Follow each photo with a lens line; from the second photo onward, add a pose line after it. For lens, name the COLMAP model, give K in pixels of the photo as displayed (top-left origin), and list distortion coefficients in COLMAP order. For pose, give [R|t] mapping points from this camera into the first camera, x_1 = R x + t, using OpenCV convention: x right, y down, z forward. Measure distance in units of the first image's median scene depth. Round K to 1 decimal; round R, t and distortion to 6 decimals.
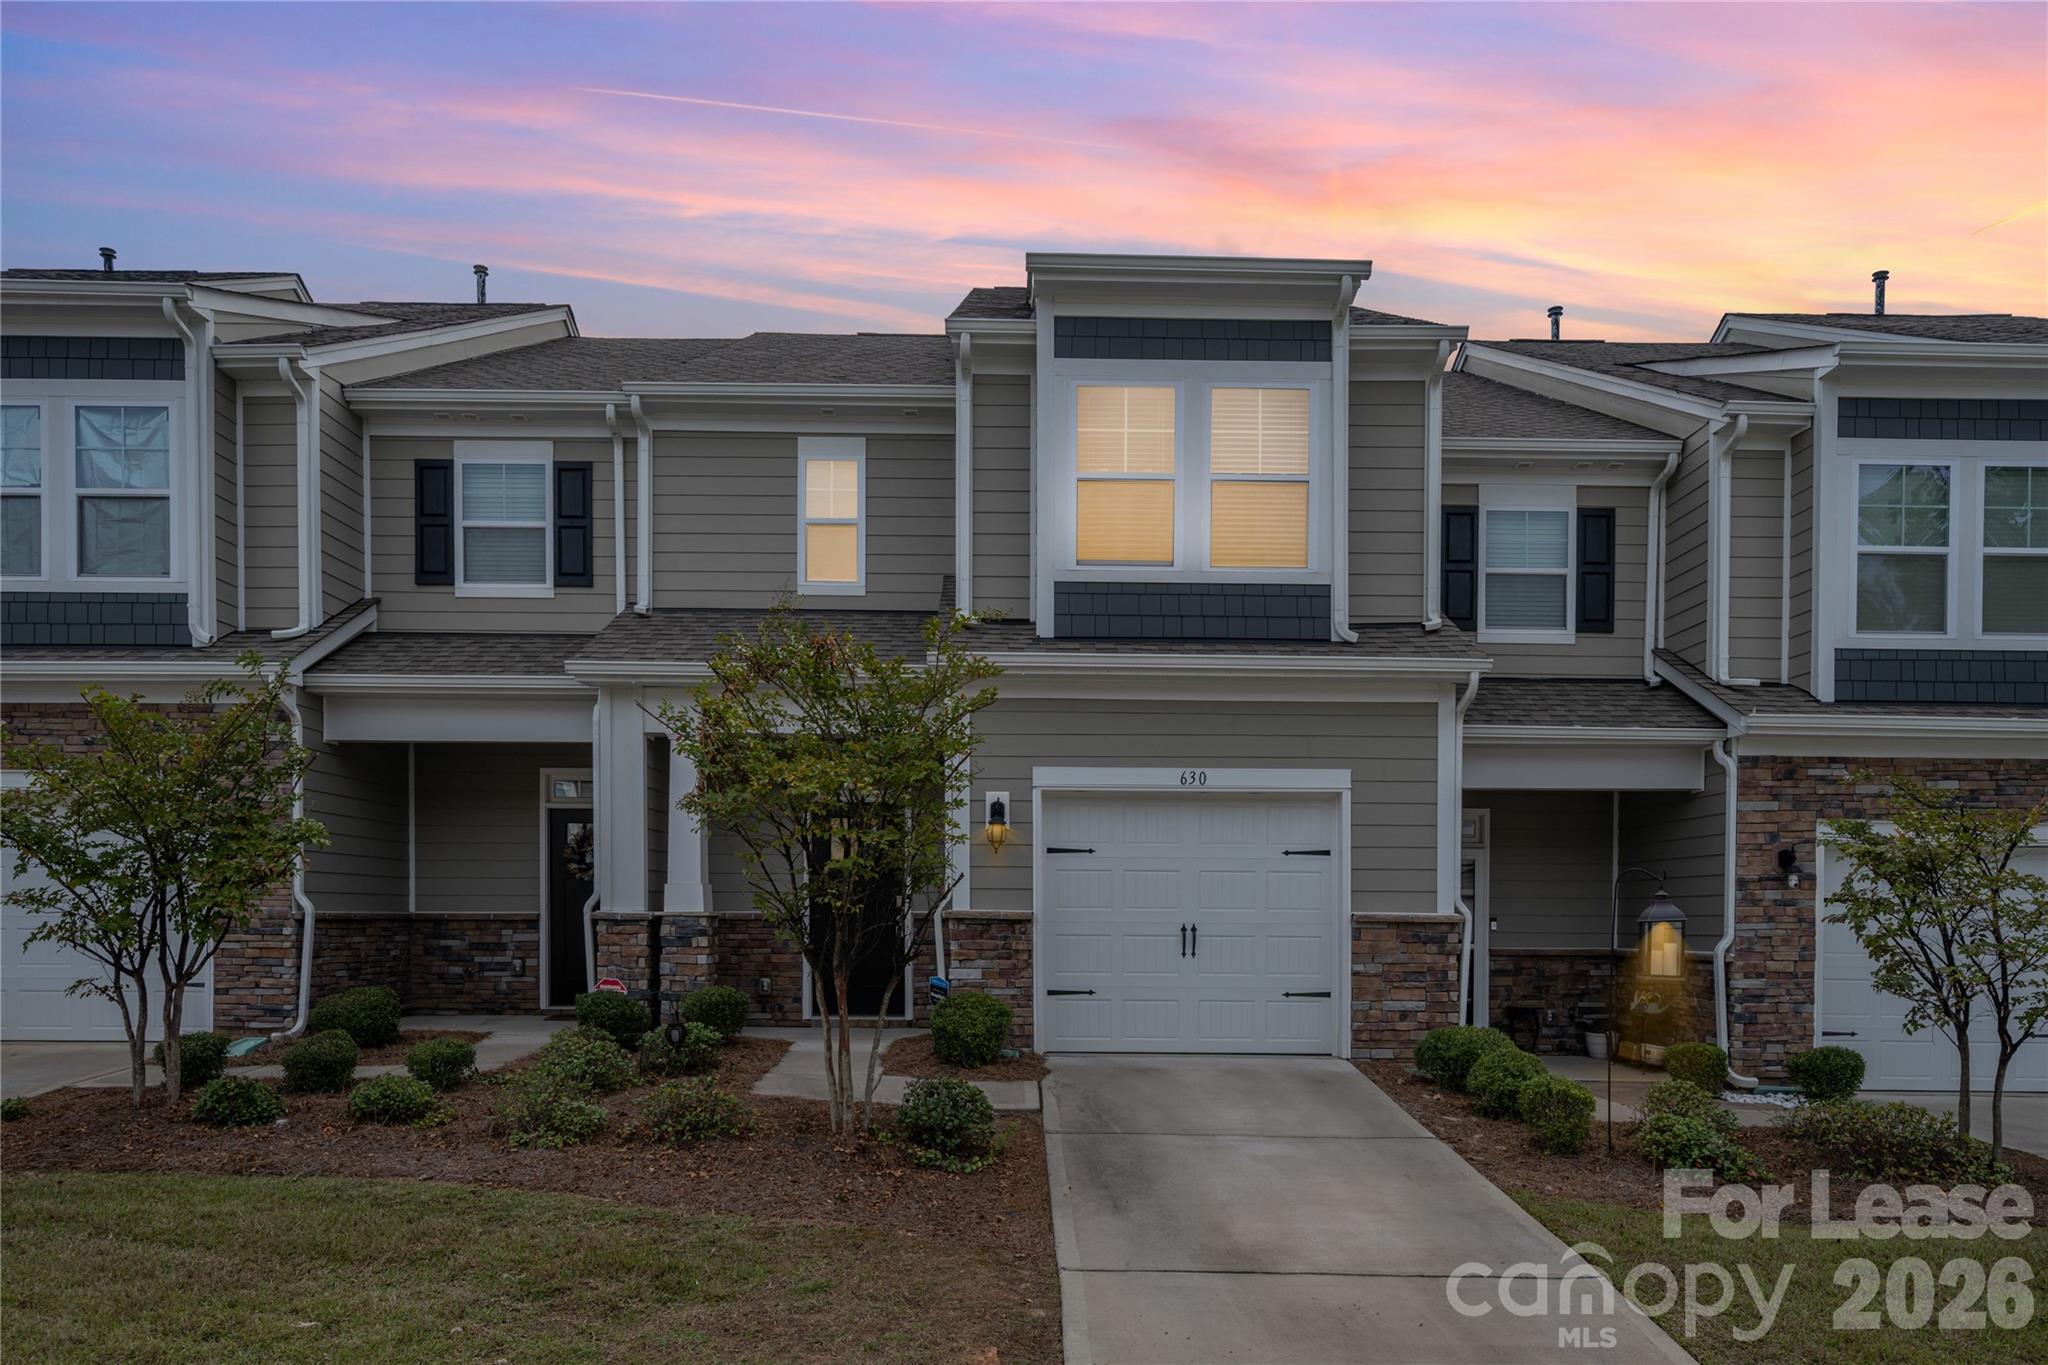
lens RADIAL K [[1242.0, 0, 1026.0], [0, 1242.0, 670.5], [0, 0, 1]] dist [-0.003232, 0.003586]
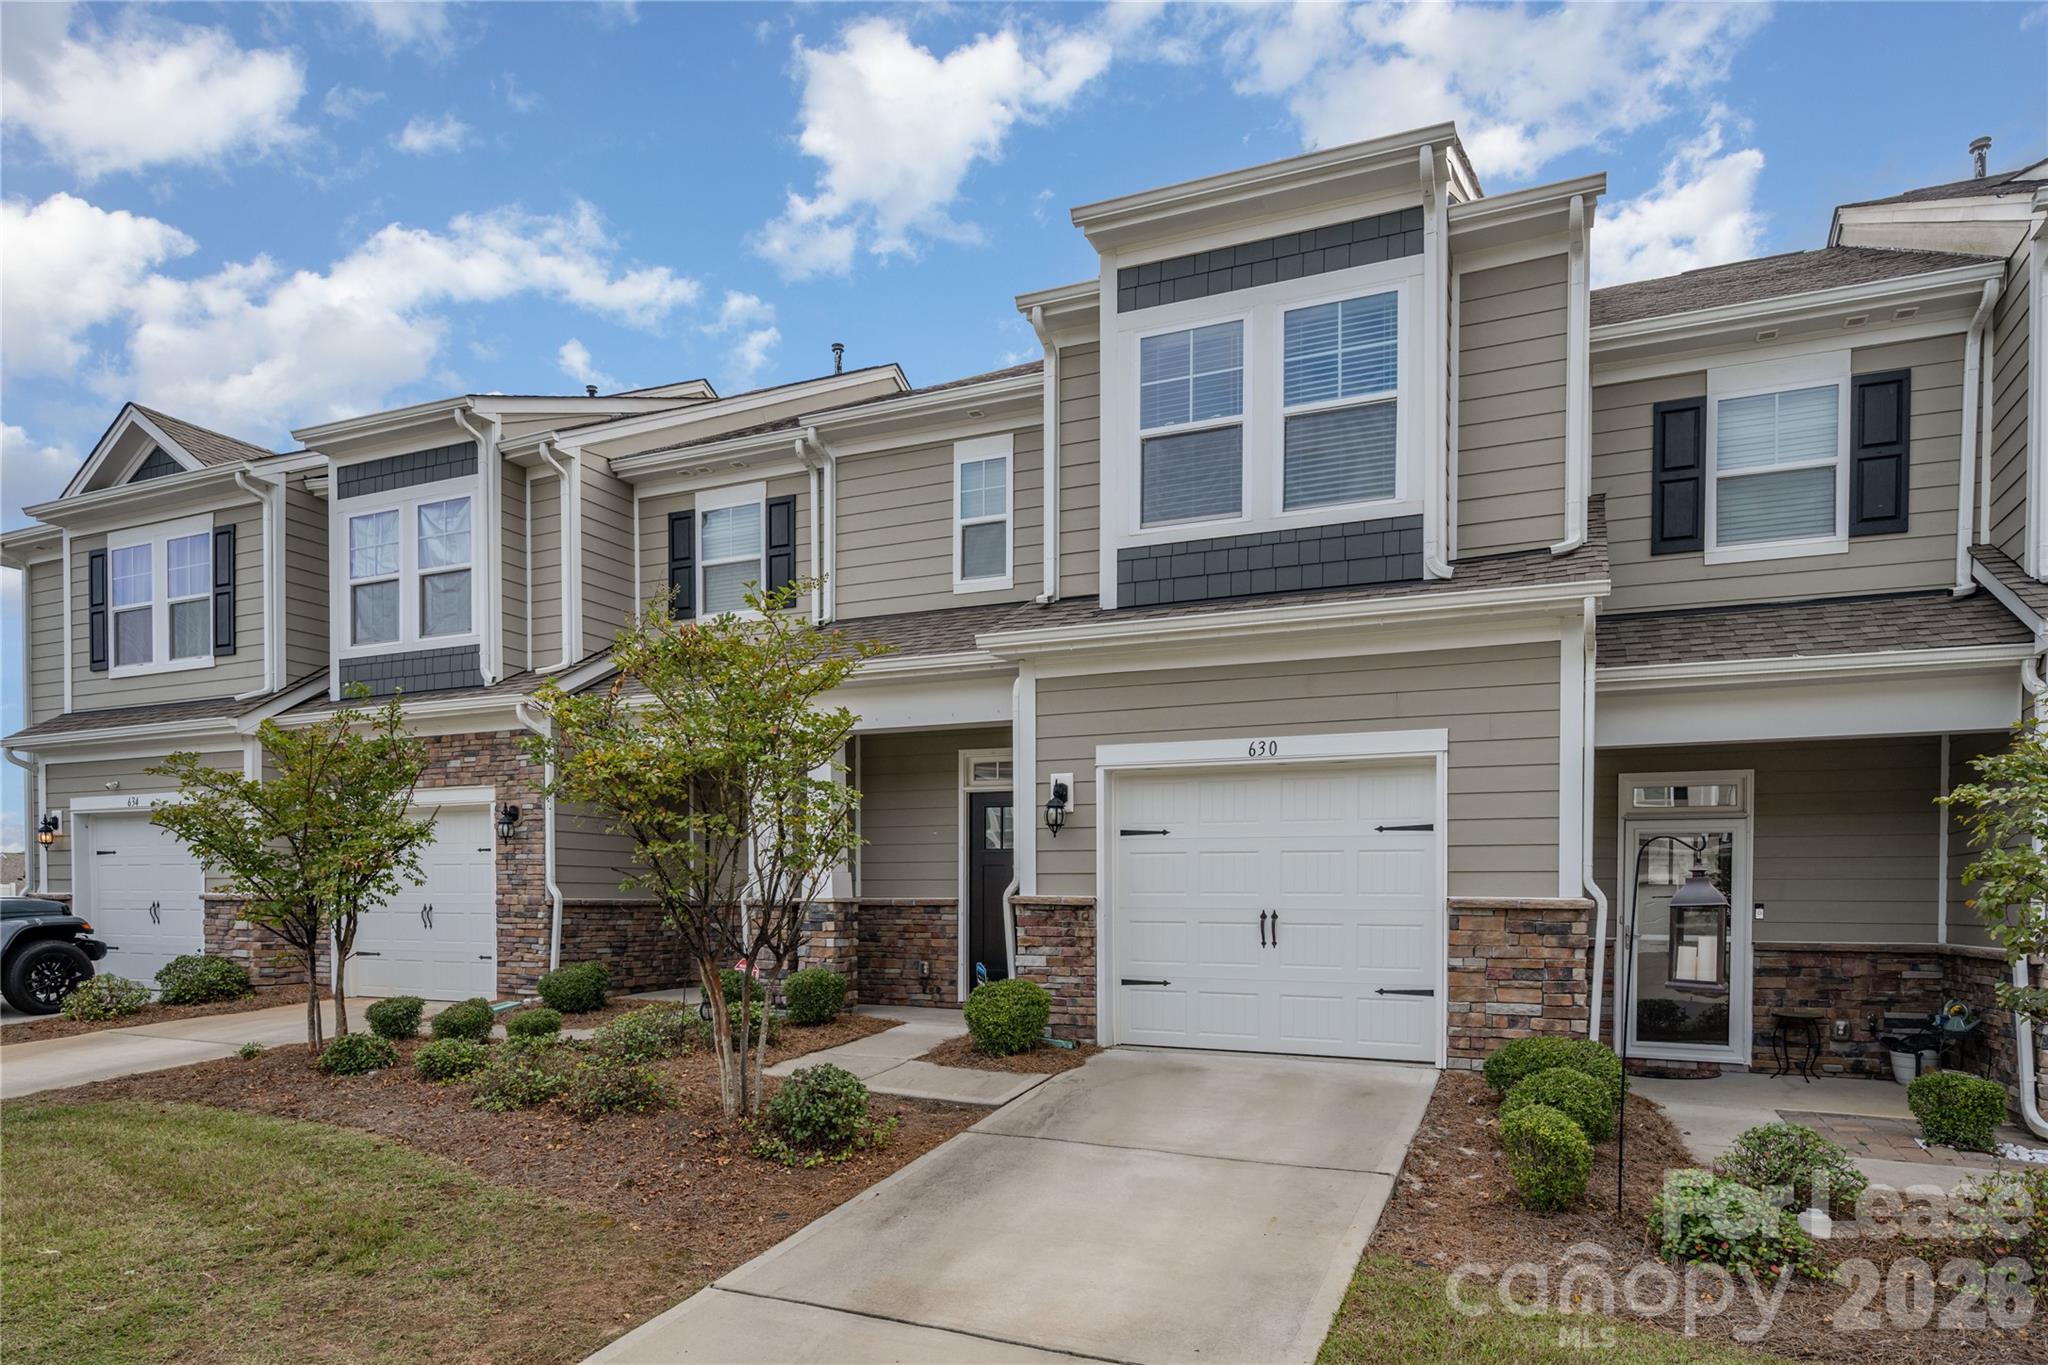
lens RADIAL K [[1156.6, 0, 1023.6], [0, 1156.6, 699.7], [0, 0, 1]] dist [-0.001552, -0.000990]
pose [[0.917714, -0.069382, -0.391137, 0.276659], [0.077428, 0.996986, 0.004817, 0.030691], [0.389624, -0.034705, 0.920320, 0.147777]]
